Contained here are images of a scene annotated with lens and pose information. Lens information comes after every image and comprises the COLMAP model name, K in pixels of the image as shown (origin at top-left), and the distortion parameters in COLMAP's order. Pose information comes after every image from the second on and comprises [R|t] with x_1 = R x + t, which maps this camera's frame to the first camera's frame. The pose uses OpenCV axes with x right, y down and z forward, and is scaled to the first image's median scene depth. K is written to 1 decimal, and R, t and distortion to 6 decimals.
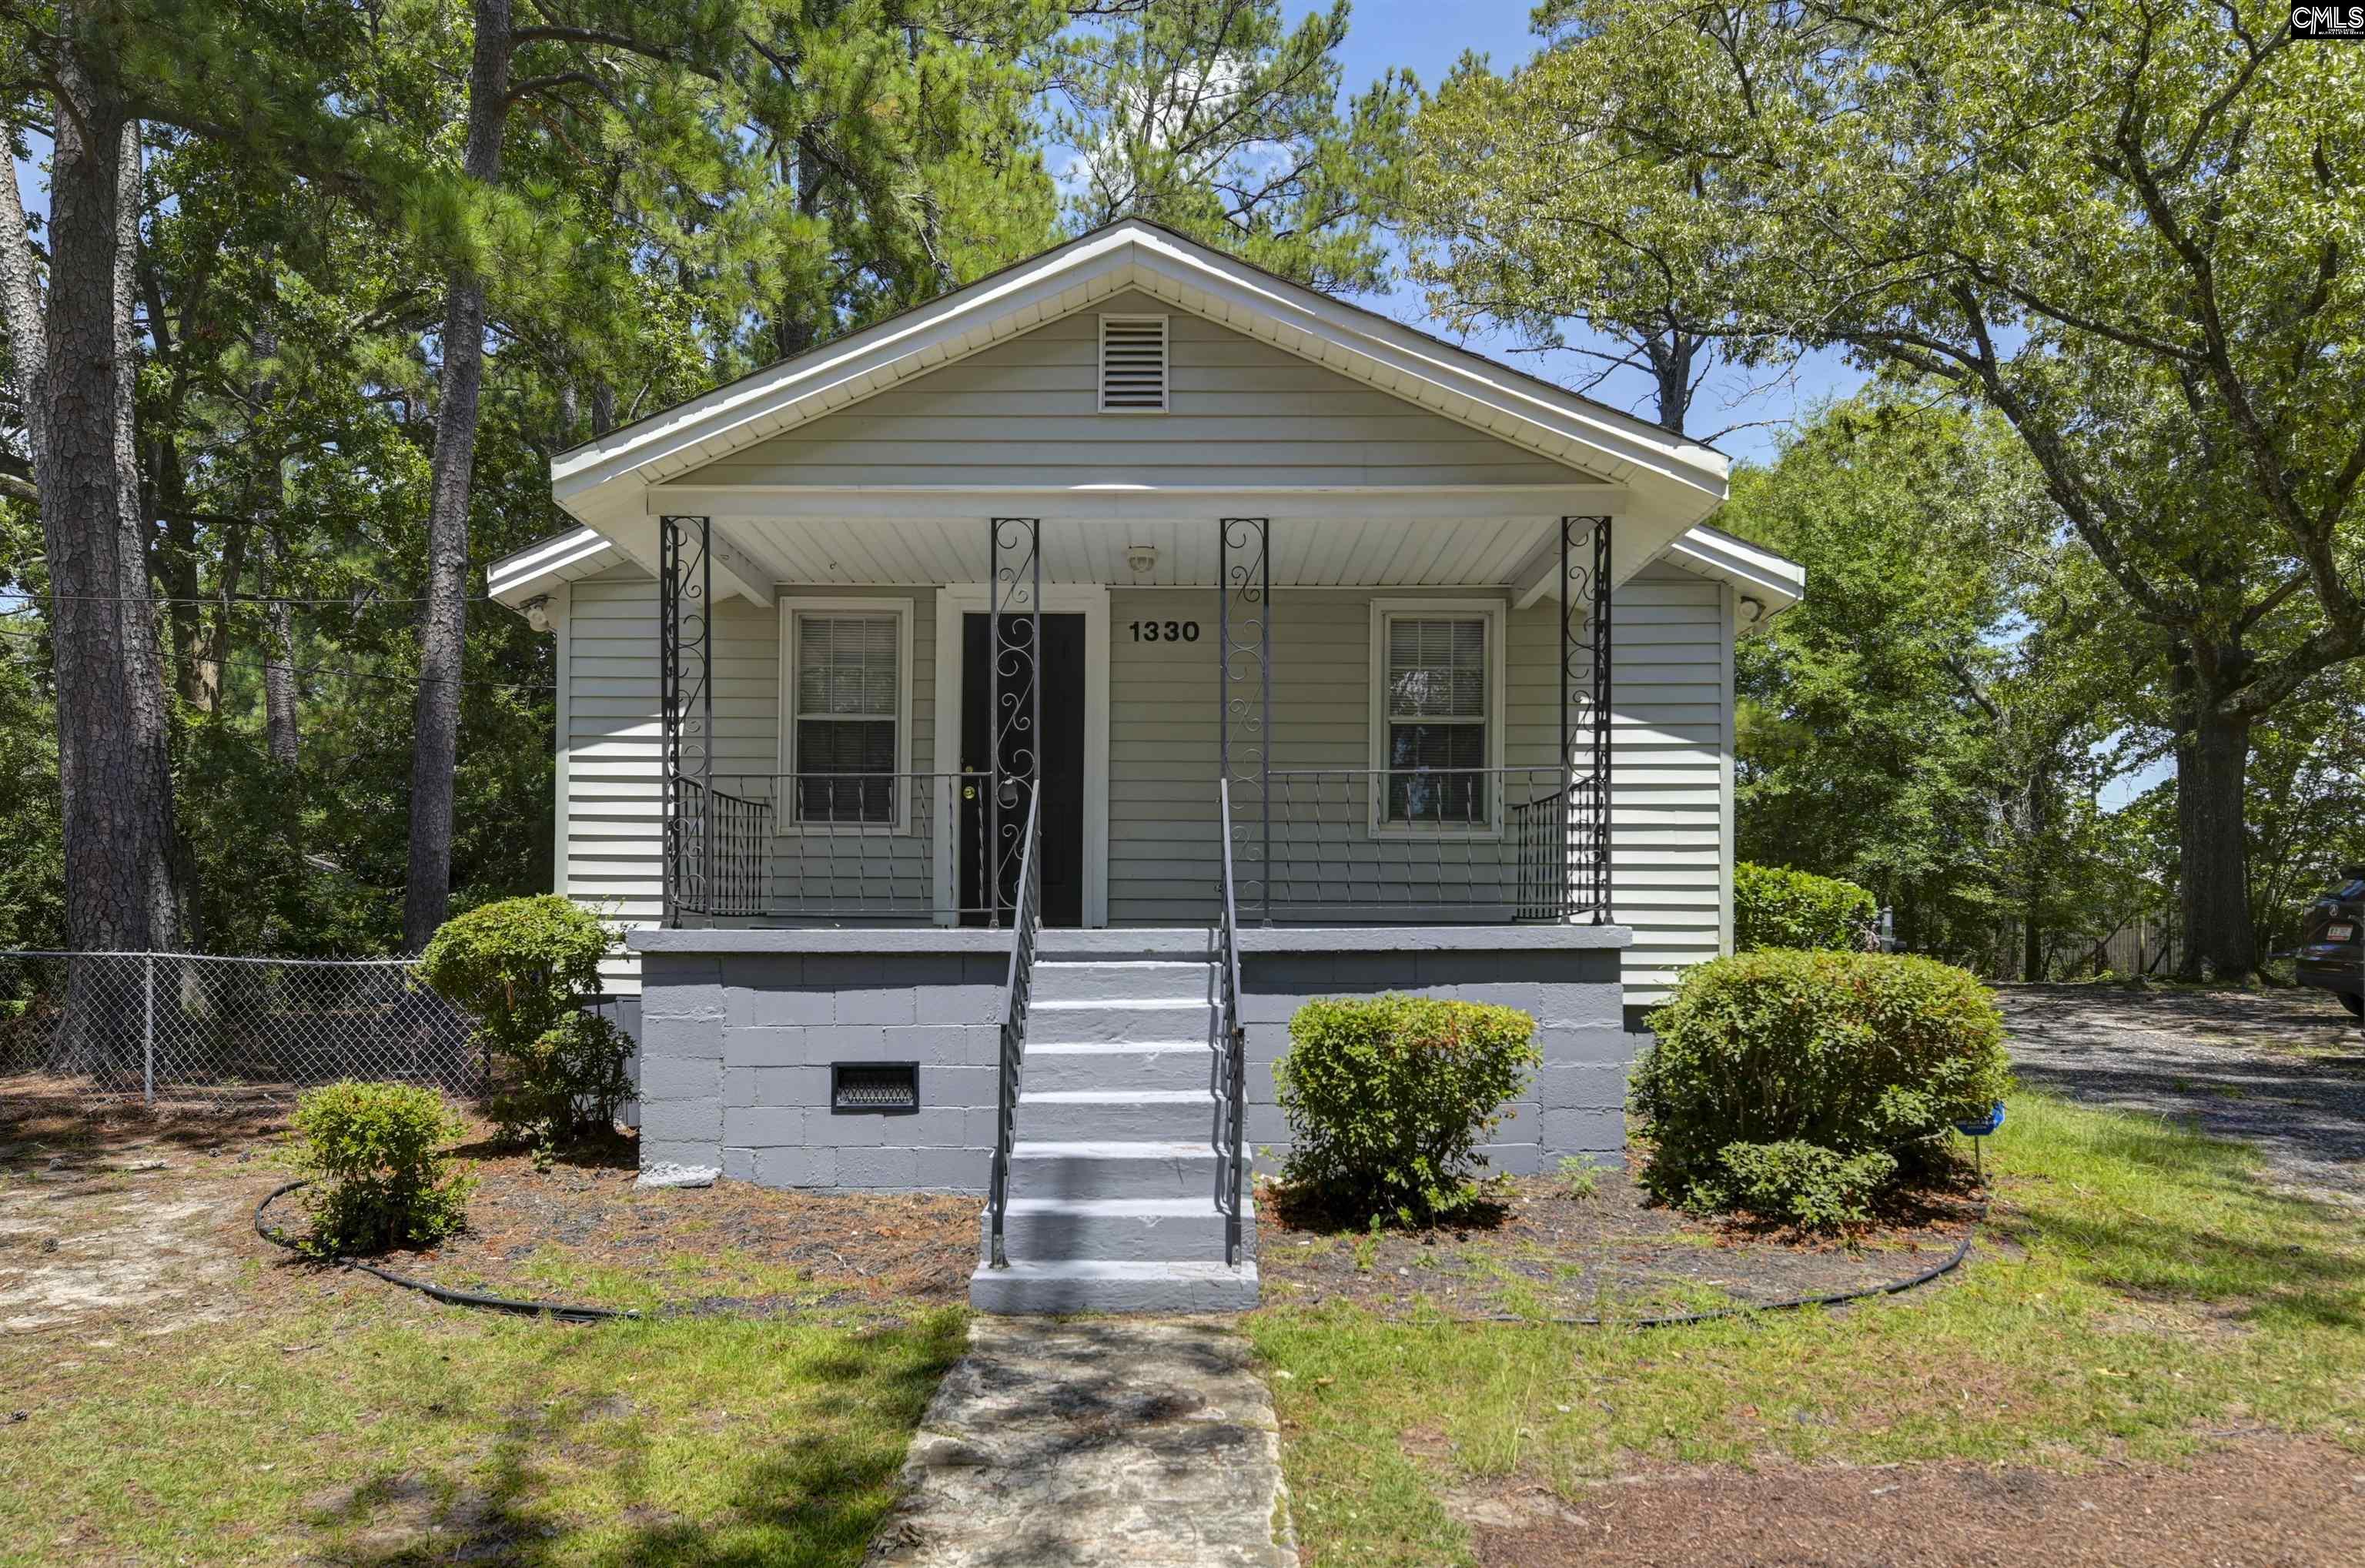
lens RADIAL K [[1579.3, 0, 1127.7], [0, 1579.3, 941.2], [0, 0, 1]] dist [0.023733, 0.002121]
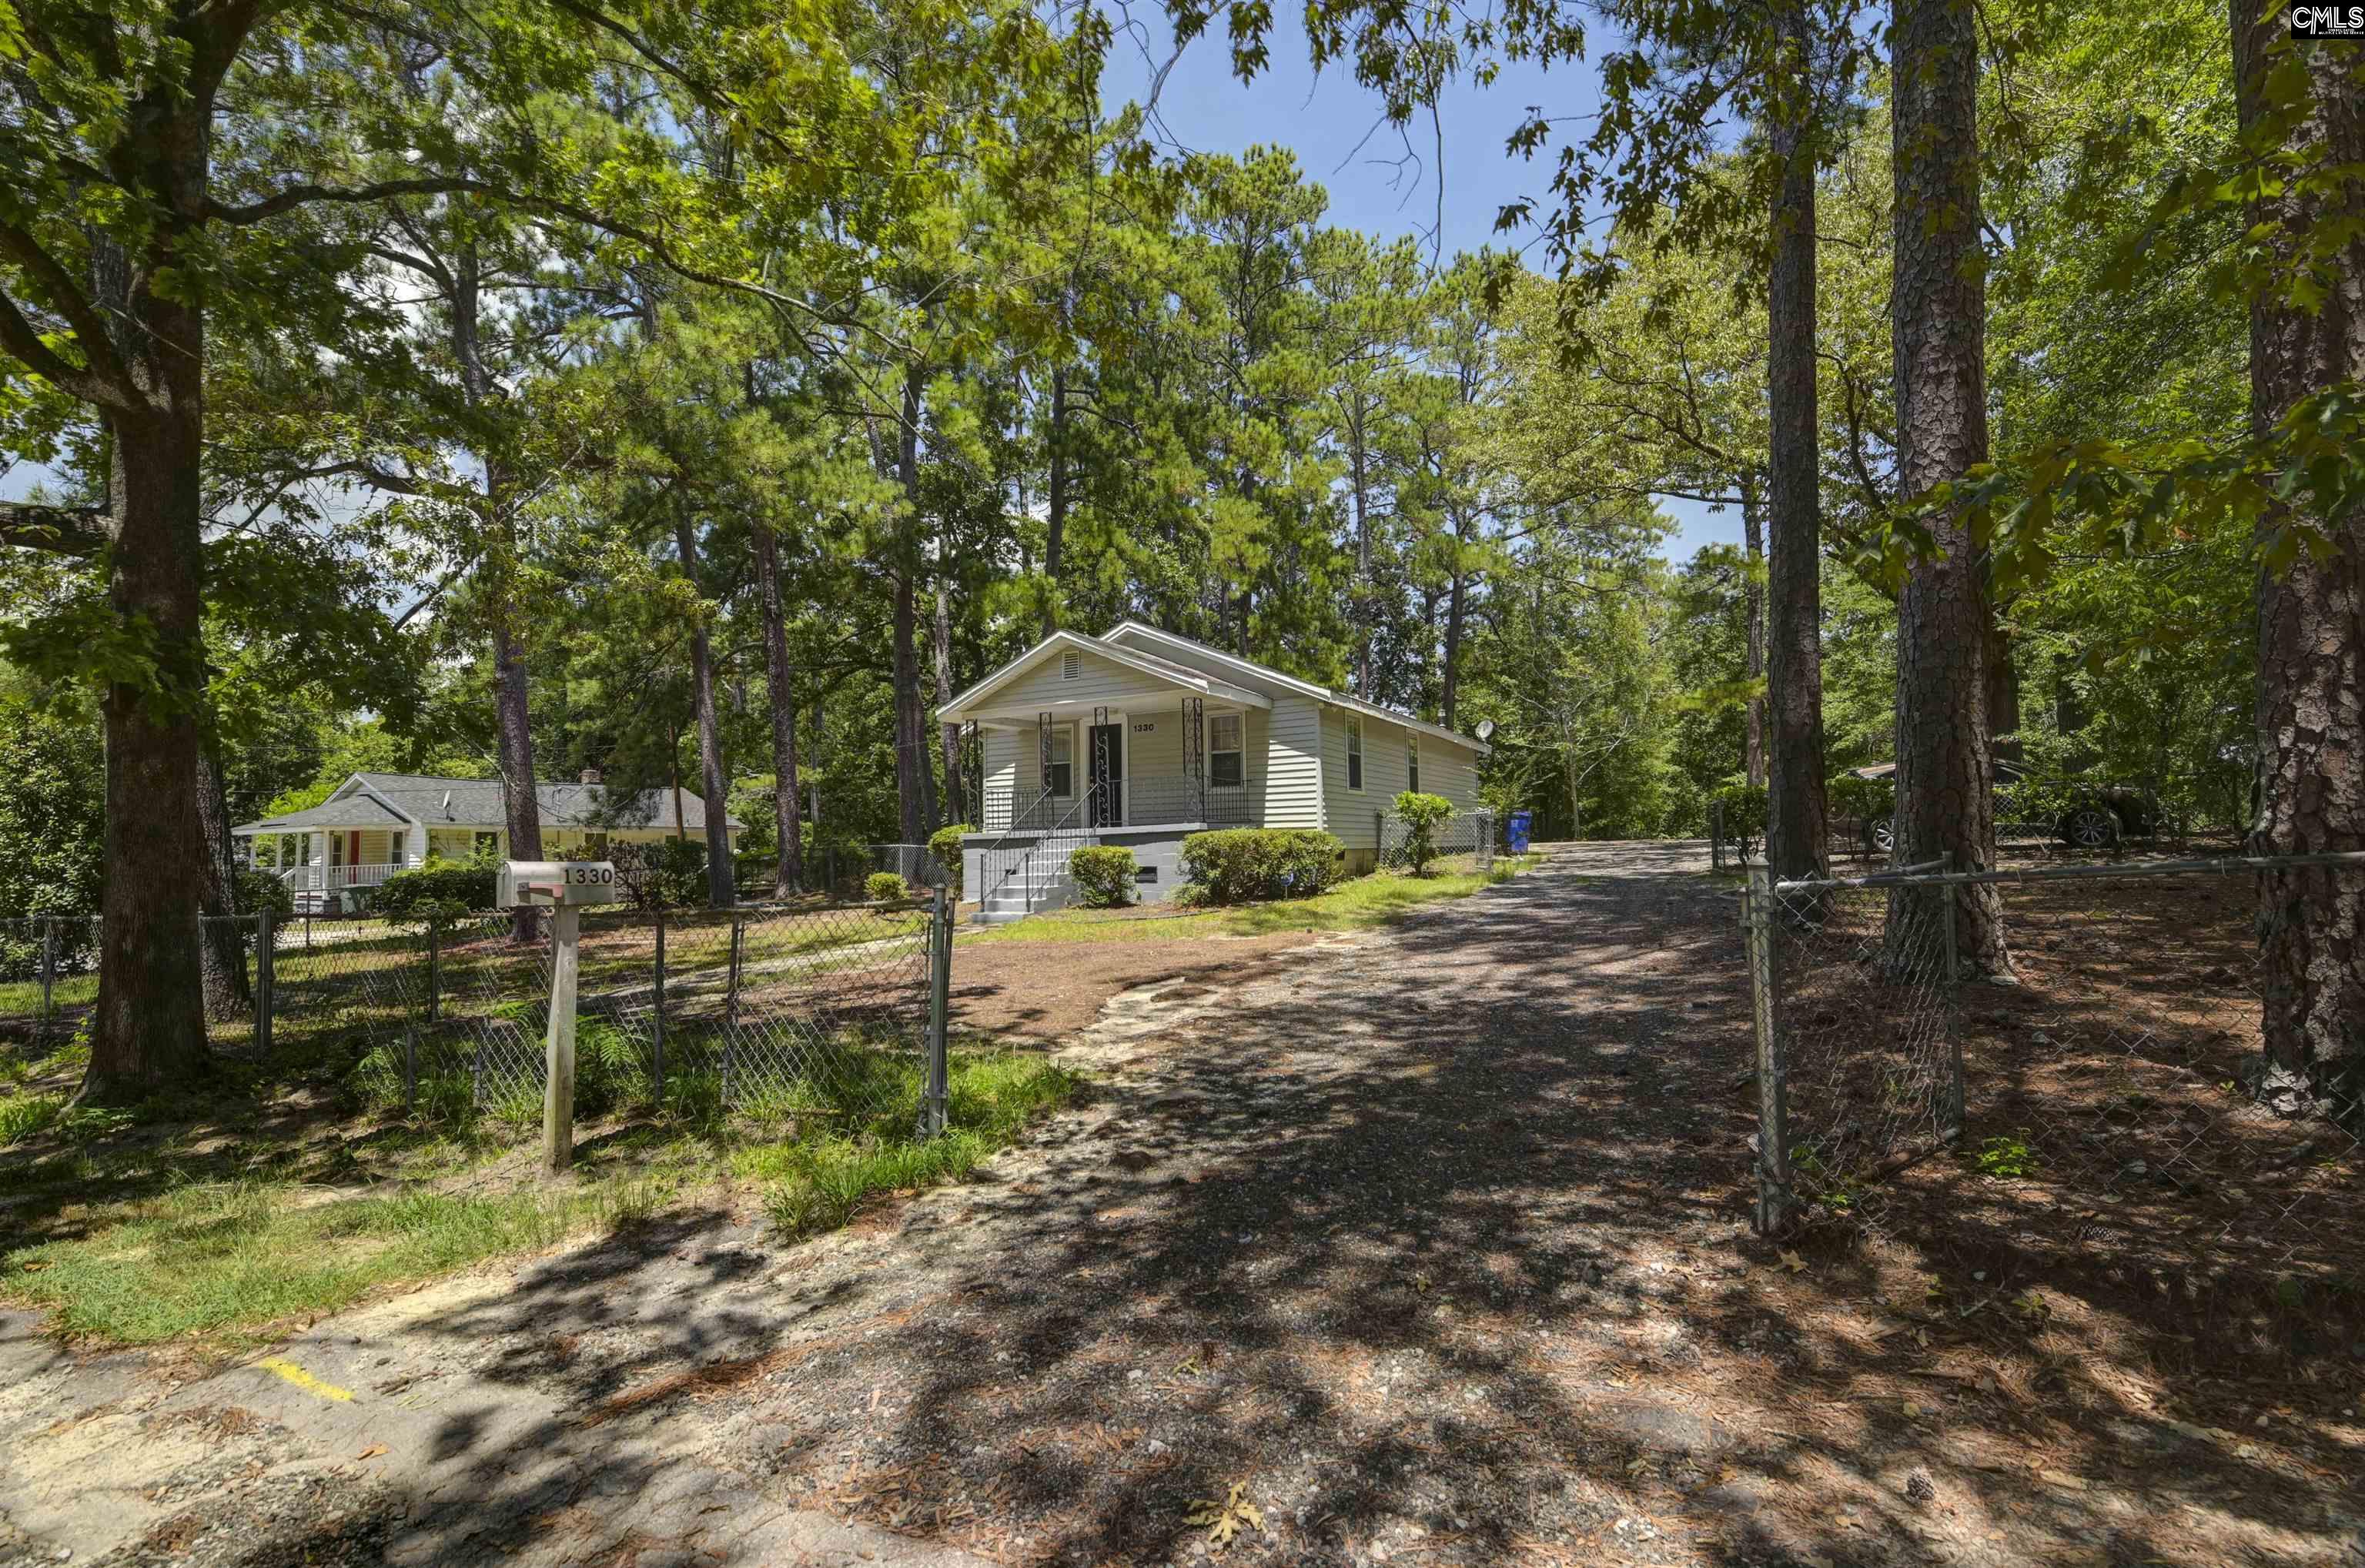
lens RADIAL K [[1106.6, 0, 1187.0], [0, 1106.6, 804.1], [0, 0, 1]] dist [-0.010069, -0.000892]
pose [[0.887337, -0.044337, -0.458984, 1.035594], [0.031294, 0.998862, -0.035988, 0.025269], [0.460058, 0.017570, 0.887715, -0.803491]]
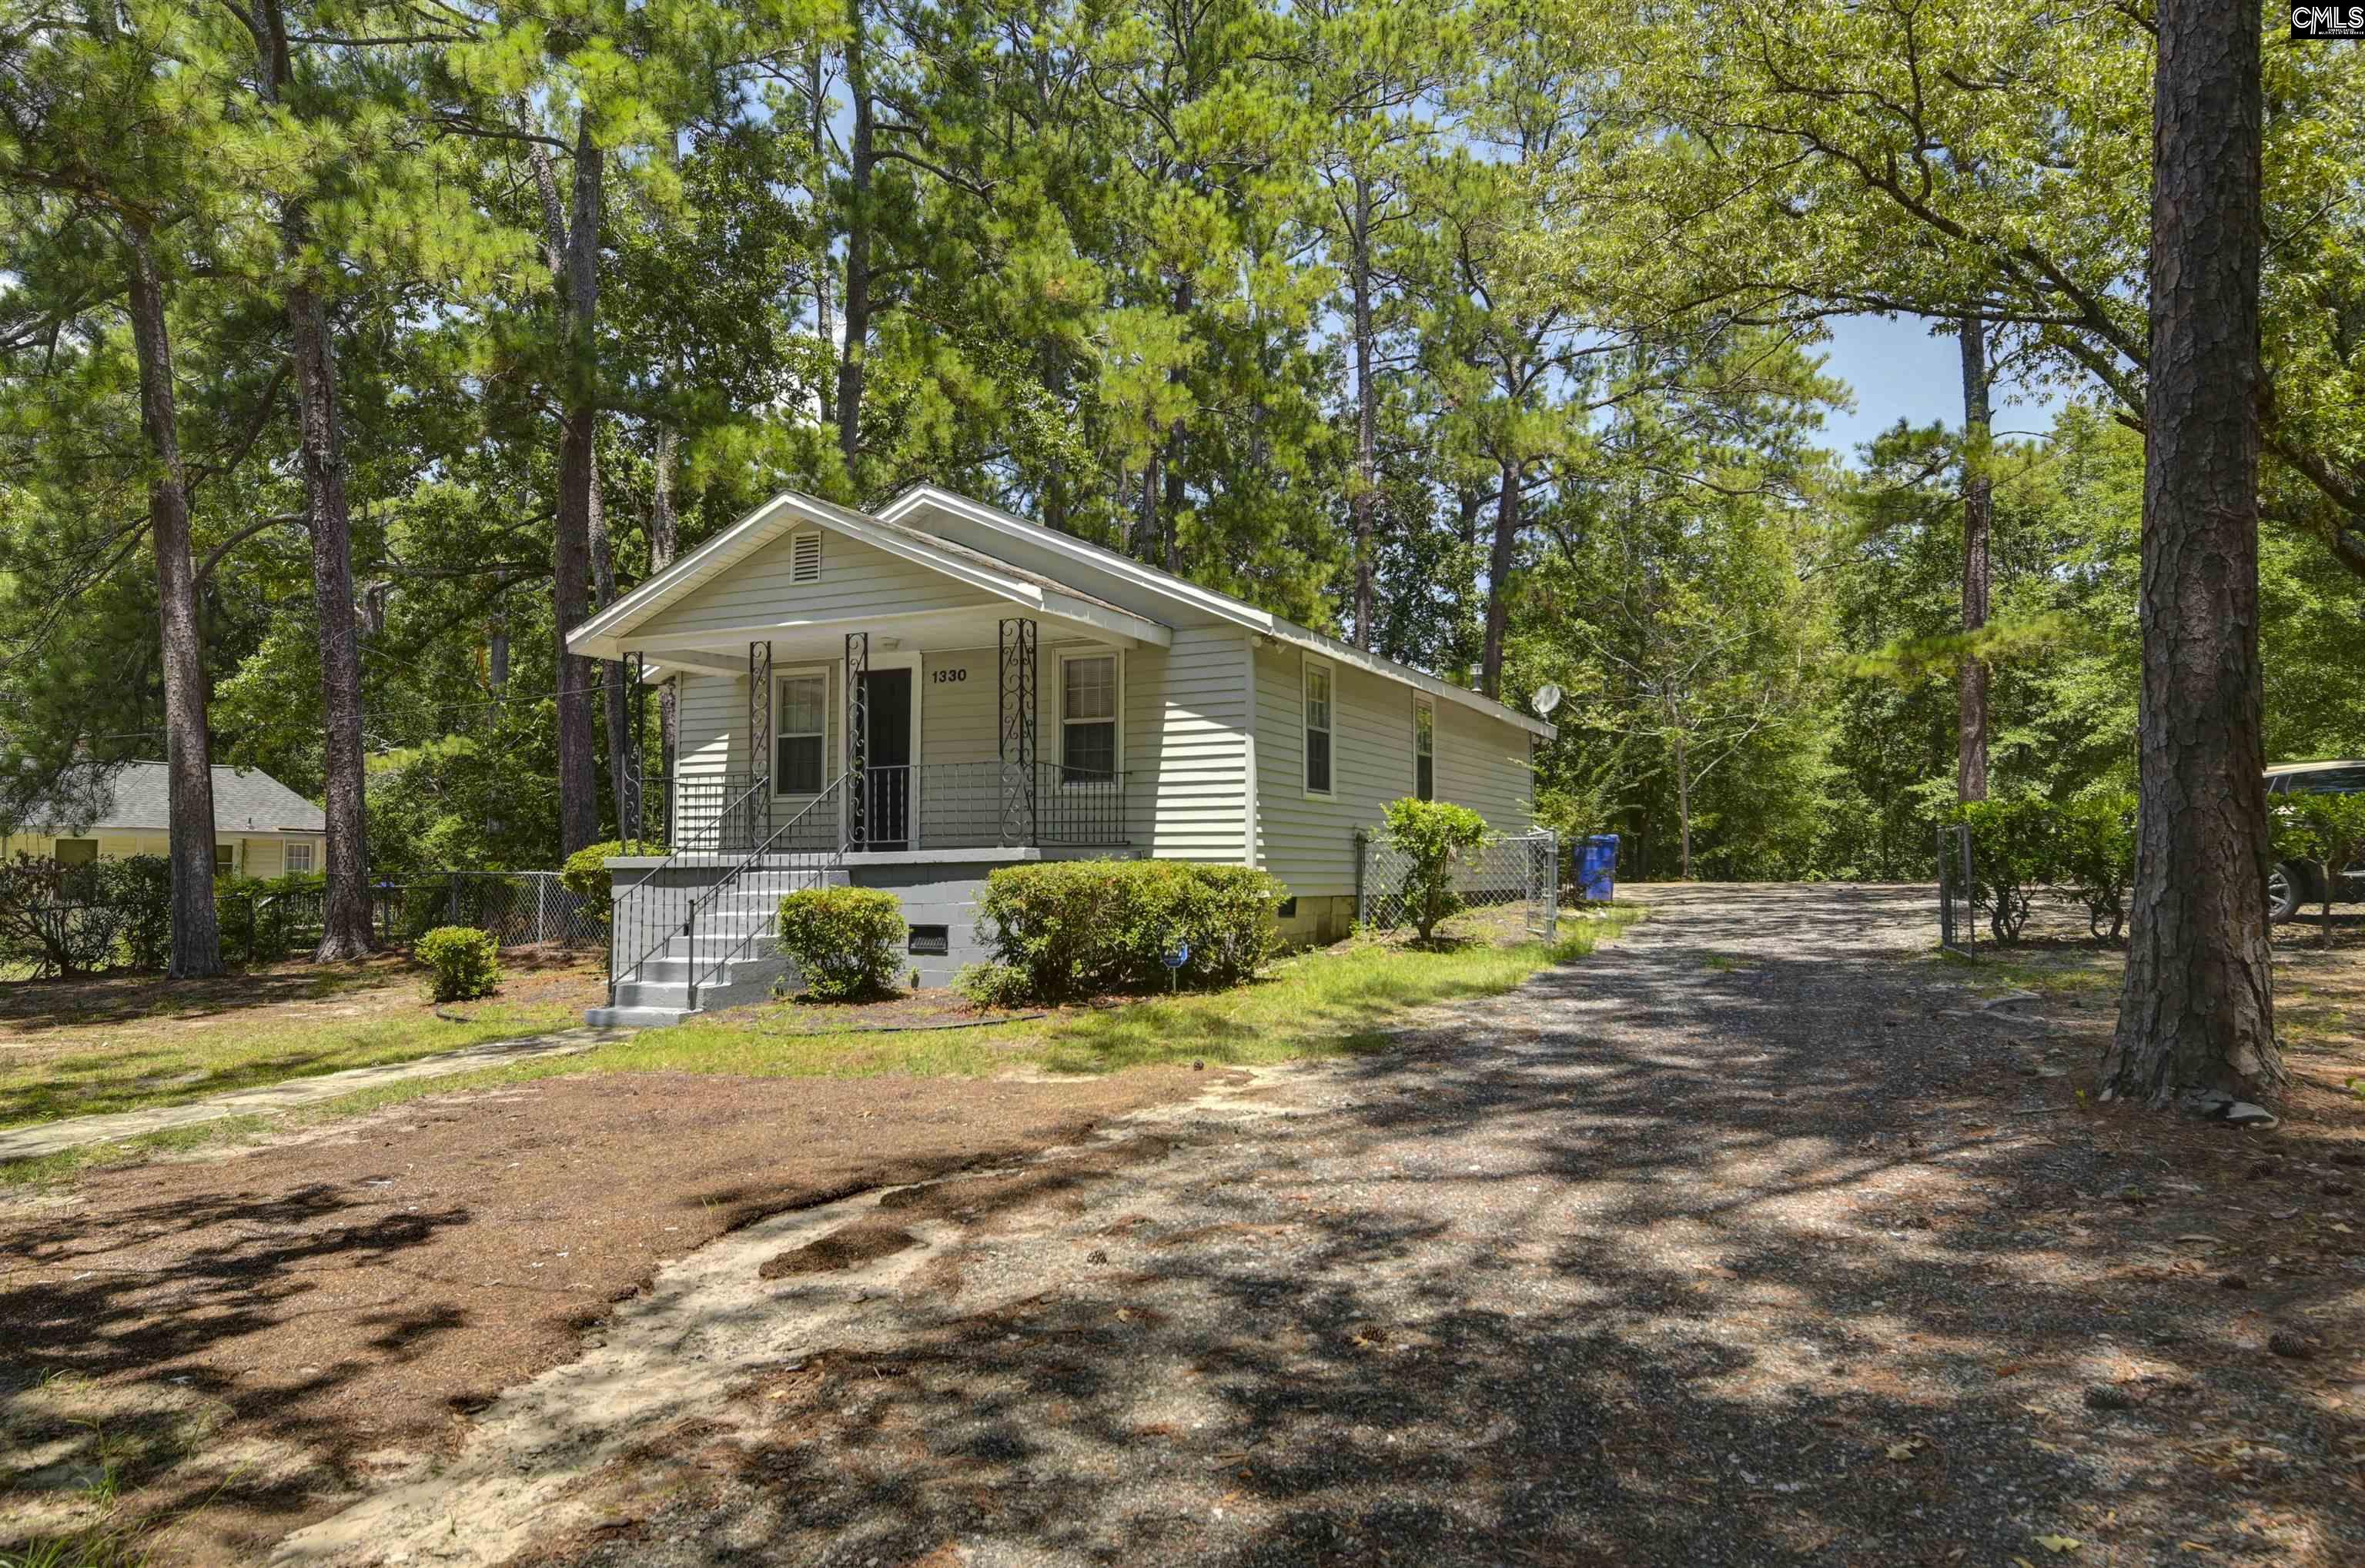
lens RADIAL K [[1582.3, 0, 1193.1], [0, 1582.3, 786.6], [0, 0, 1]] dist [0.021562, 0.002665]
pose [[0.906937, -0.032400, -0.420019, 0.955708], [0.012543, 0.998673, -0.049954, 0.009639], [0.421080, 0.040037, 0.906140, -0.410646]]
